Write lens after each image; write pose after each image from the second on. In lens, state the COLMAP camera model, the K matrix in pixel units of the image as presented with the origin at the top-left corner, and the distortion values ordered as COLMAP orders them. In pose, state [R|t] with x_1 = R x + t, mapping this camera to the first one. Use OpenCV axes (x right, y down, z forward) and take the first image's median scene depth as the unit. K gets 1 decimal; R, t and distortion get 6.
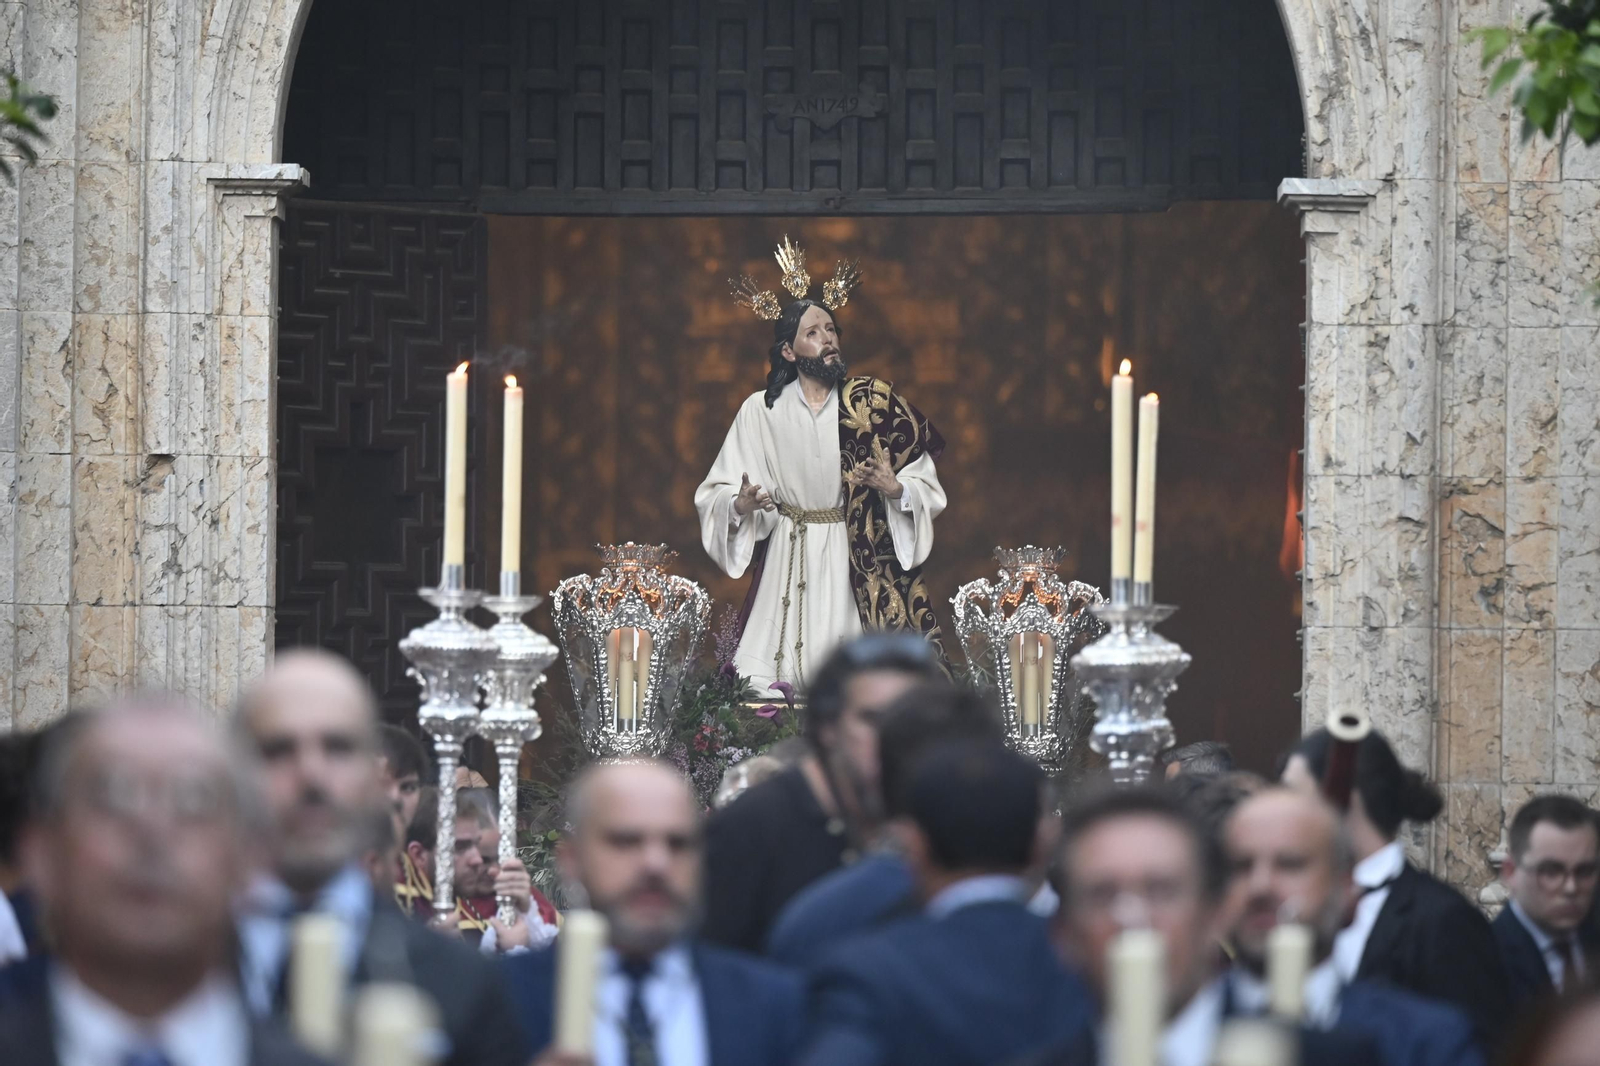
lens RADIAL K [[8144.9, 0, 803.2], [0, 8144.9, 533.4], [0, 0, 1]] dist [0.040078, 0.000000]
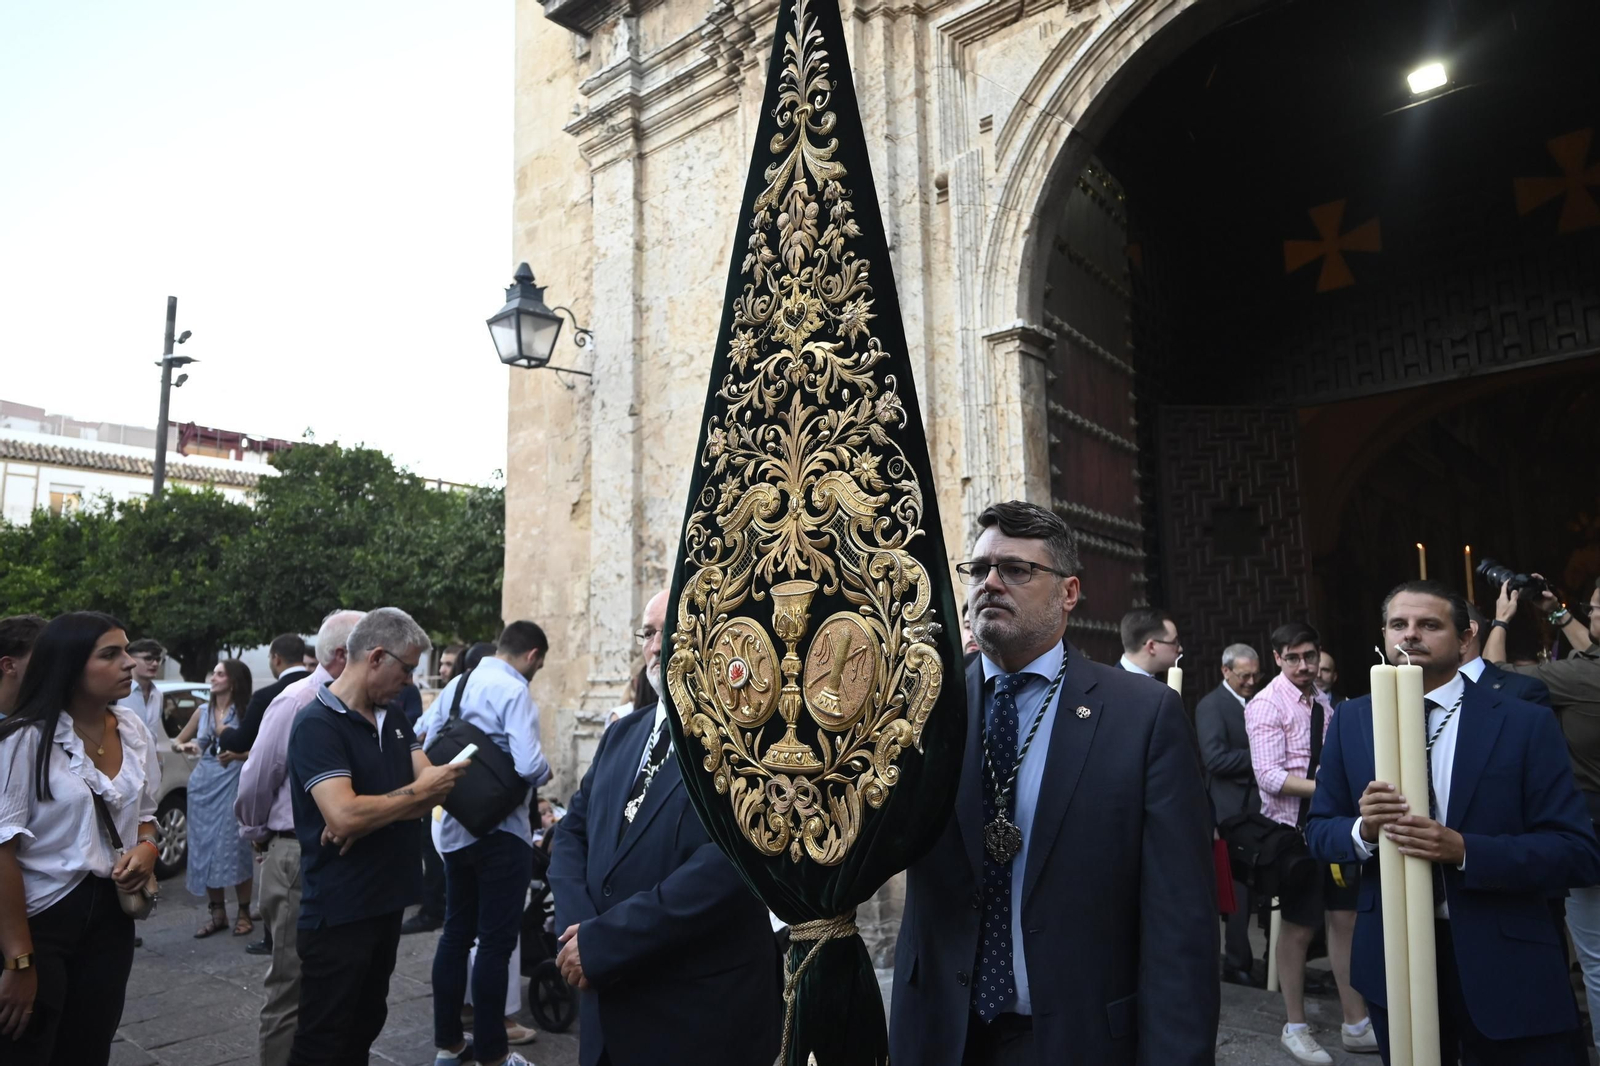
lens RADIAL K [[1097.6, 0, 793.7], [0, 1097.6, 519.7], [0, 0, 1]] dist [0.009044, -0.001606]
pose [[0.769650, -0.116323, -0.627779, 0.052631], [0.045777, 0.990786, -0.127464, 0.031611], [0.636822, 0.069365, 0.767884, 0.772911]]
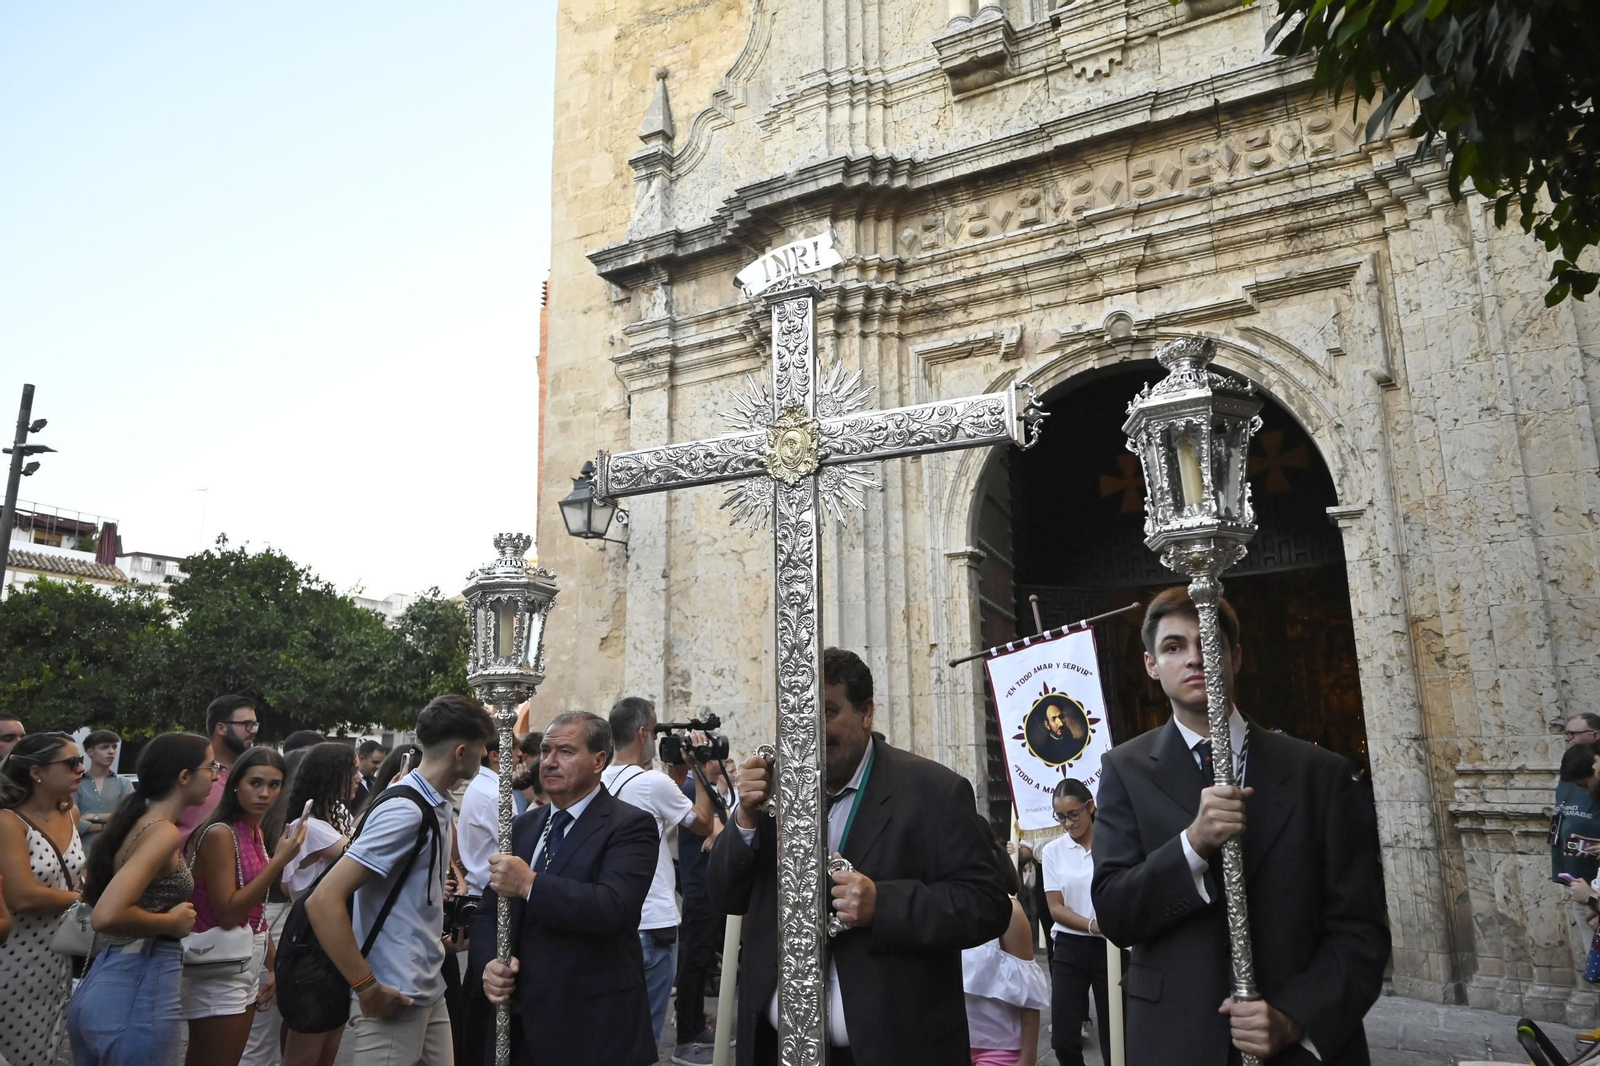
lens RADIAL K [[1097.6, 0, 802.7], [0, 1097.6, 525.6], [0, 0, 1]] dist [0.009044, -0.001606]
pose [[0.890176, -0.122338, -0.438885, 0.063521], [0.036058, 0.979172, -0.199807, 0.027266], [0.454188, 0.162038, 0.876046, 0.609512]]
